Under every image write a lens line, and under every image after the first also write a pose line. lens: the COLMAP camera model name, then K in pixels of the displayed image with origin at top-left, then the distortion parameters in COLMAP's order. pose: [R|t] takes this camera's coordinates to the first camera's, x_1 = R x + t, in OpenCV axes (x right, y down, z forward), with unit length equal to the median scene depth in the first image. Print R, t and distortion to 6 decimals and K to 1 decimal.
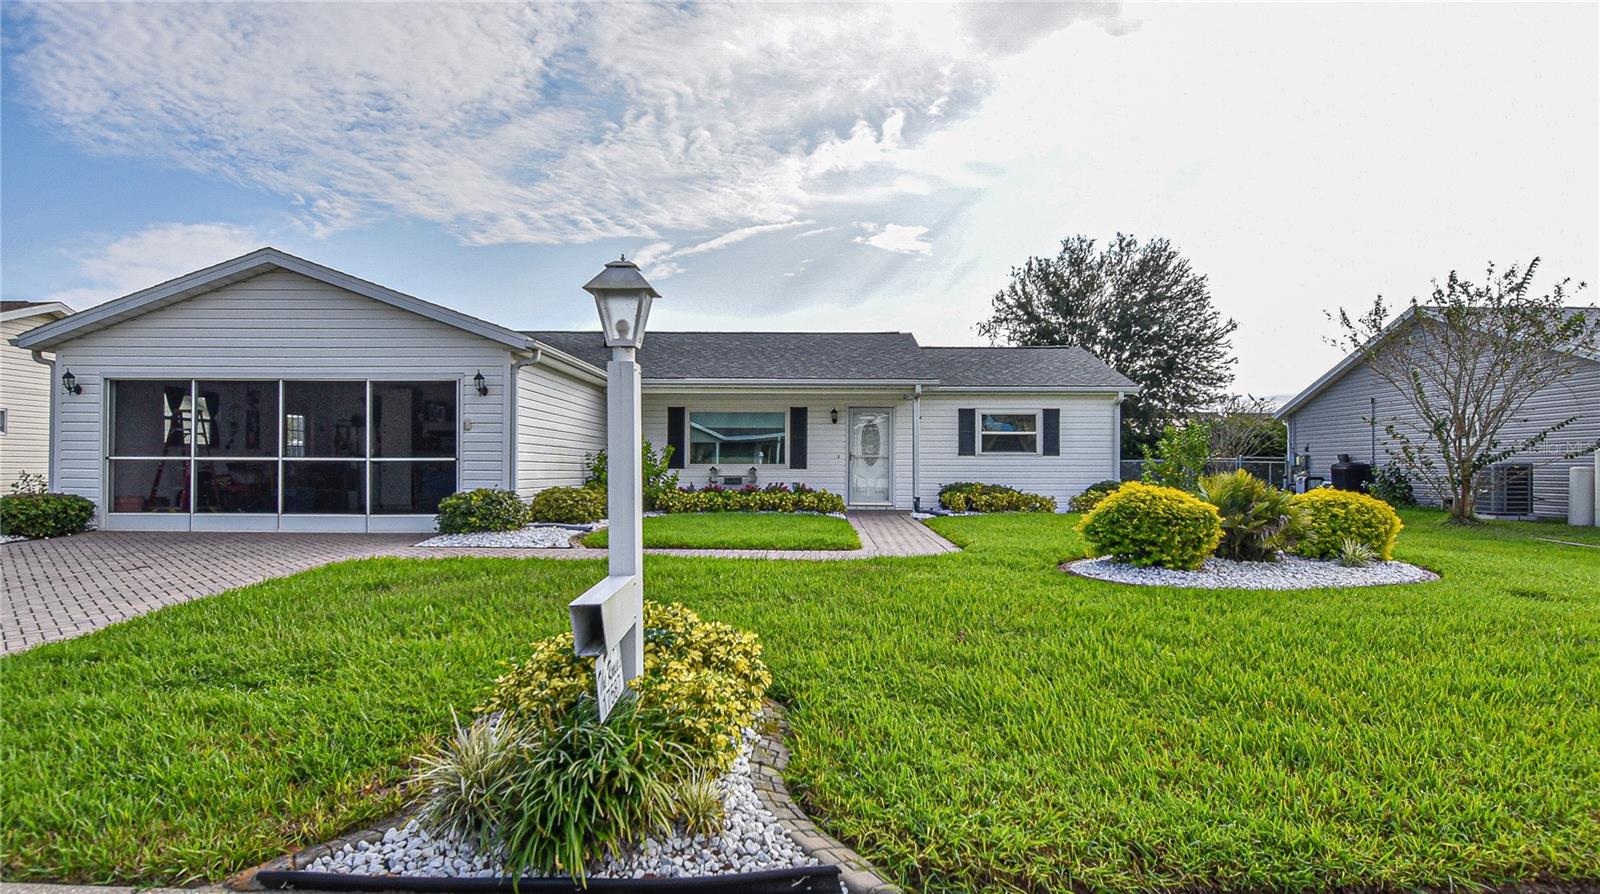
lens RADIAL K [[924.0, 0, 823.2], [0, 924.0, 481.1], [0, 0, 1]] dist [0.026901, -0.032238]
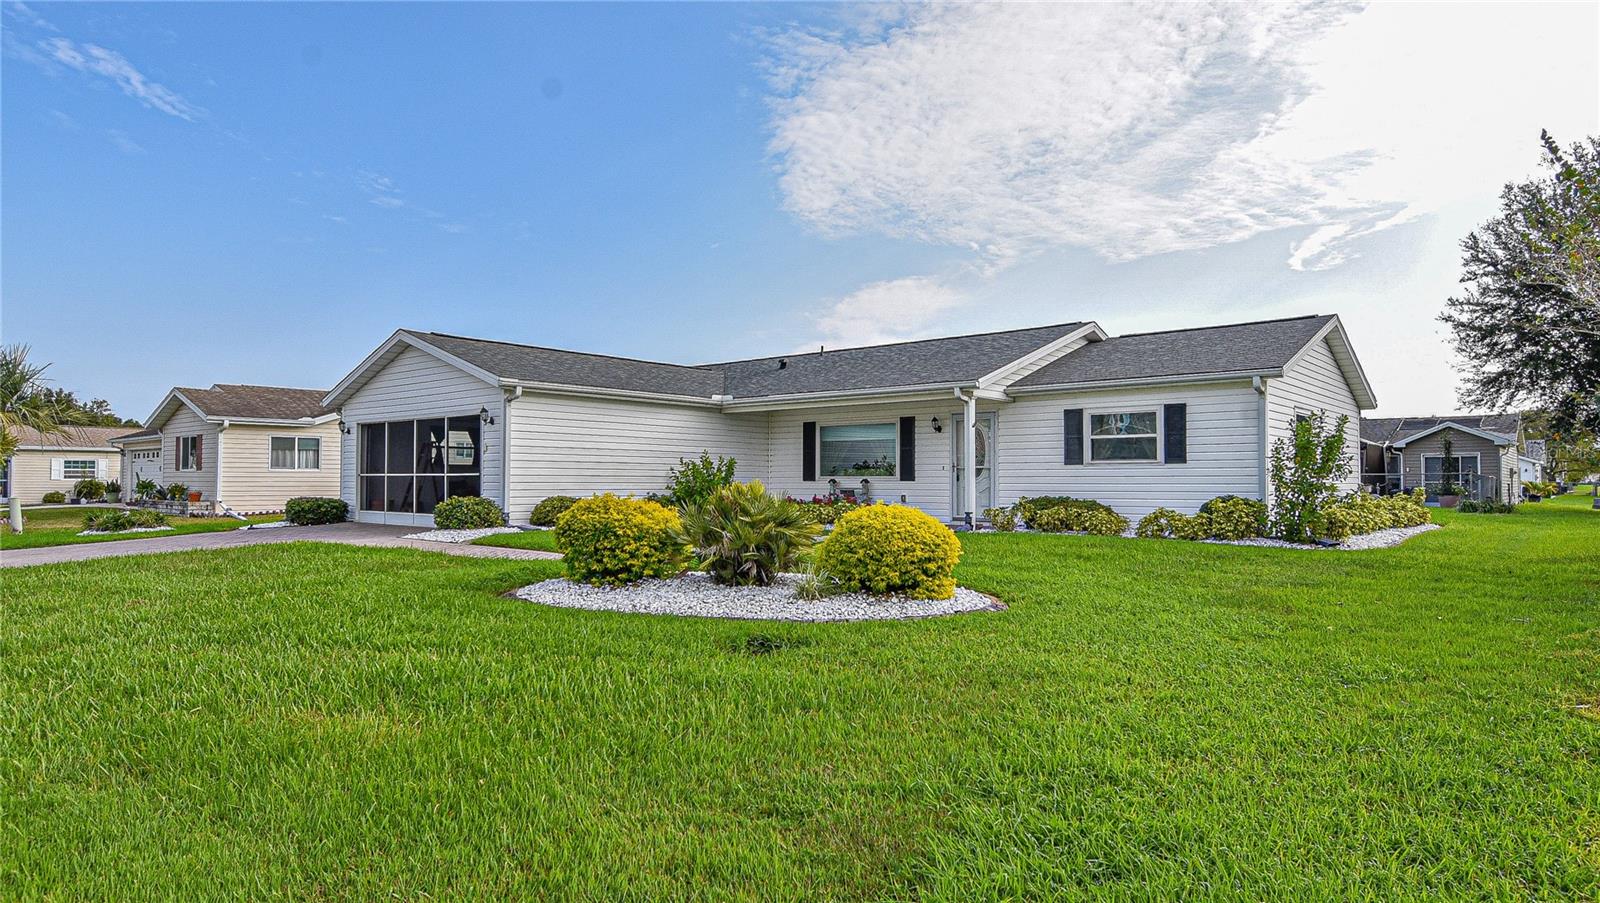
lens RADIAL K [[917.1, 0, 827.1], [0, 917.1, 418.8], [0, 0, 1]] dist [-0.000518, -0.000814]
pose [[0.767774, -0.043461, -0.639245, 0.334223], [-0.005348, 0.997227, -0.074222, -0.003988], [0.640699, 0.060405, 0.765412, 0.137755]]
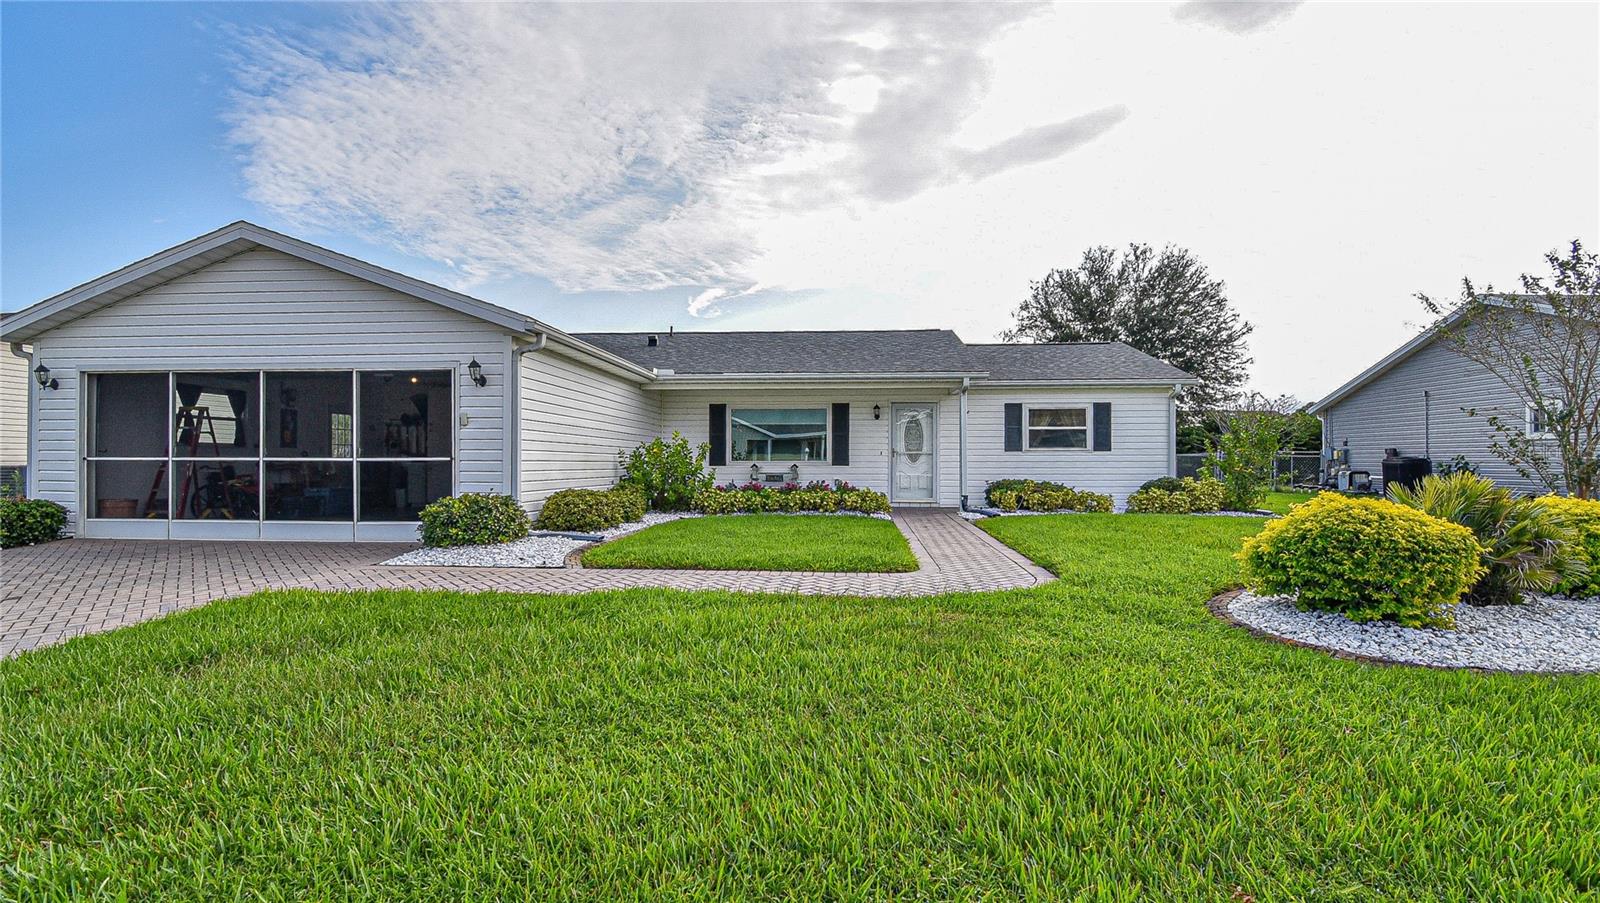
lens RADIAL K [[704.7, 0, 811.8], [0, 704.7, 465.7], [0, 0, 1]] dist [0.028931, -0.030619]
pose [[0.997717, -0.002366, -0.067499, -0.004224], [0.001952, 0.999979, -0.006198, -0.005436], [0.067513, 0.006052, 0.997700, 0.156311]]
